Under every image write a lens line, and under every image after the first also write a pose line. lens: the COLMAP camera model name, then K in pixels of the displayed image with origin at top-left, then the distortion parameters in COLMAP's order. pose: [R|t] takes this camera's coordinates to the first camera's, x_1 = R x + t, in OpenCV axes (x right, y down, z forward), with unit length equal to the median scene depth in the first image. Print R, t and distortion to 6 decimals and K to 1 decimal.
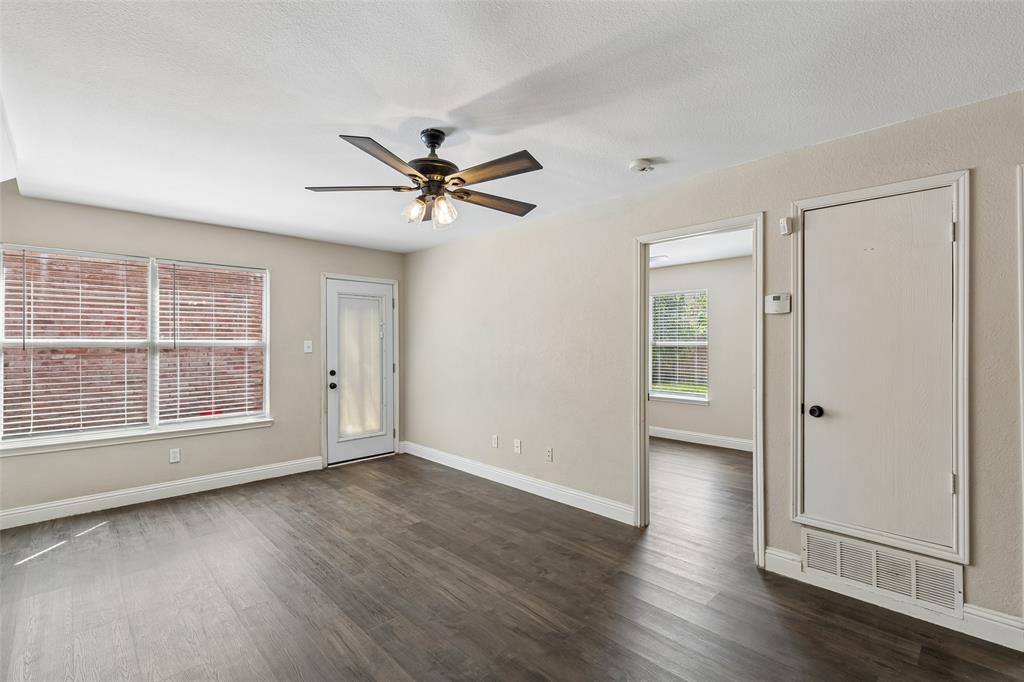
lens RADIAL K [[460.8, 0, 516.3], [0, 460.8, 343.0], [0, 0, 1]] dist [0.002955, -0.001547]
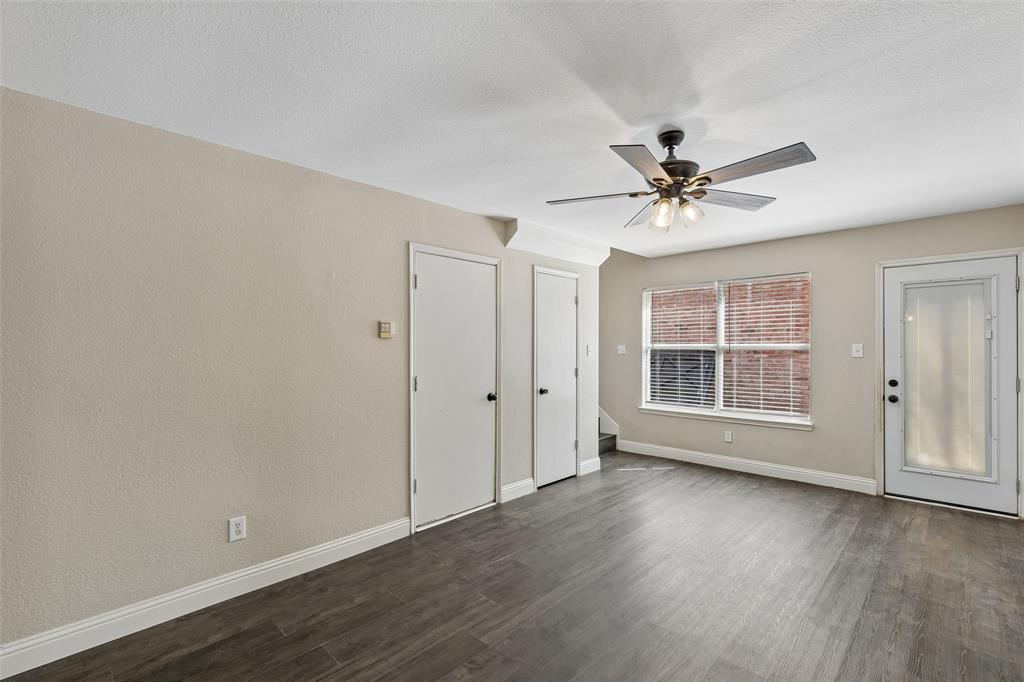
lens RADIAL K [[460.8, 0, 521.4], [0, 460.8, 346.2], [0, 0, 1]] dist [0.002955, -0.001547]
pose [[0.039628, -0.000923, -0.999214, 0.494671], [0.001617, 0.999998, -0.000860, -0.000501], [0.999213, -0.001582, 0.039629, 0.398521]]
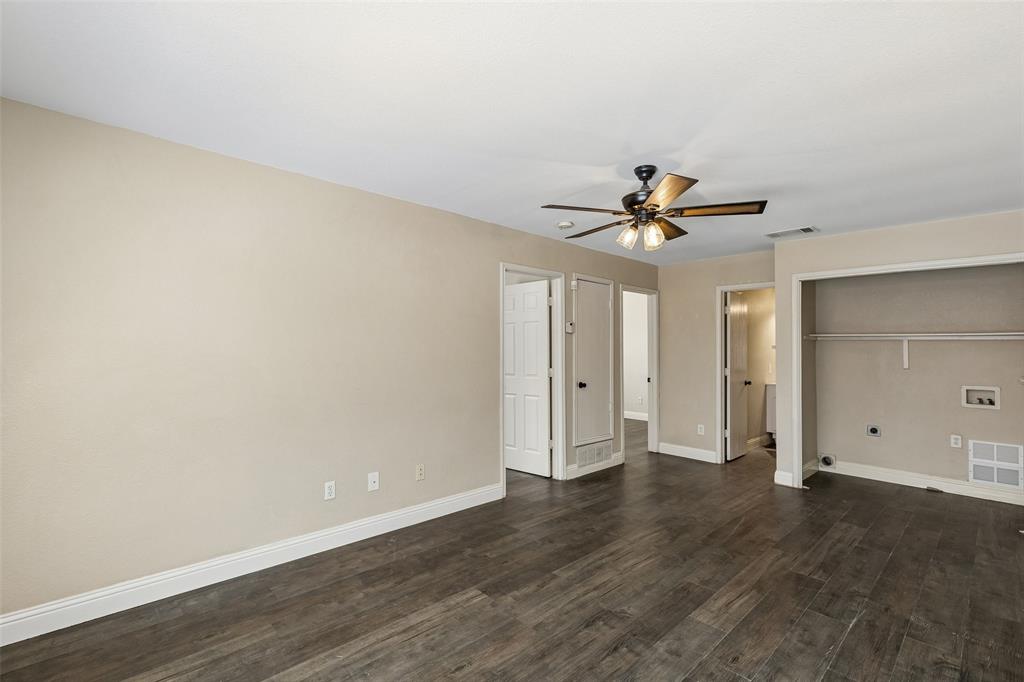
lens RADIAL K [[460.8, 0, 513.7], [0, 460.8, 343.9], [0, 0, 1]] dist [0.002955, -0.001547]
pose [[0.017303, 0.011942, 0.999779, -0.829241], [-0.007194, 0.999904, -0.011819, 0.000915], [-0.999824, -0.006988, 0.017388, 0.812845]]
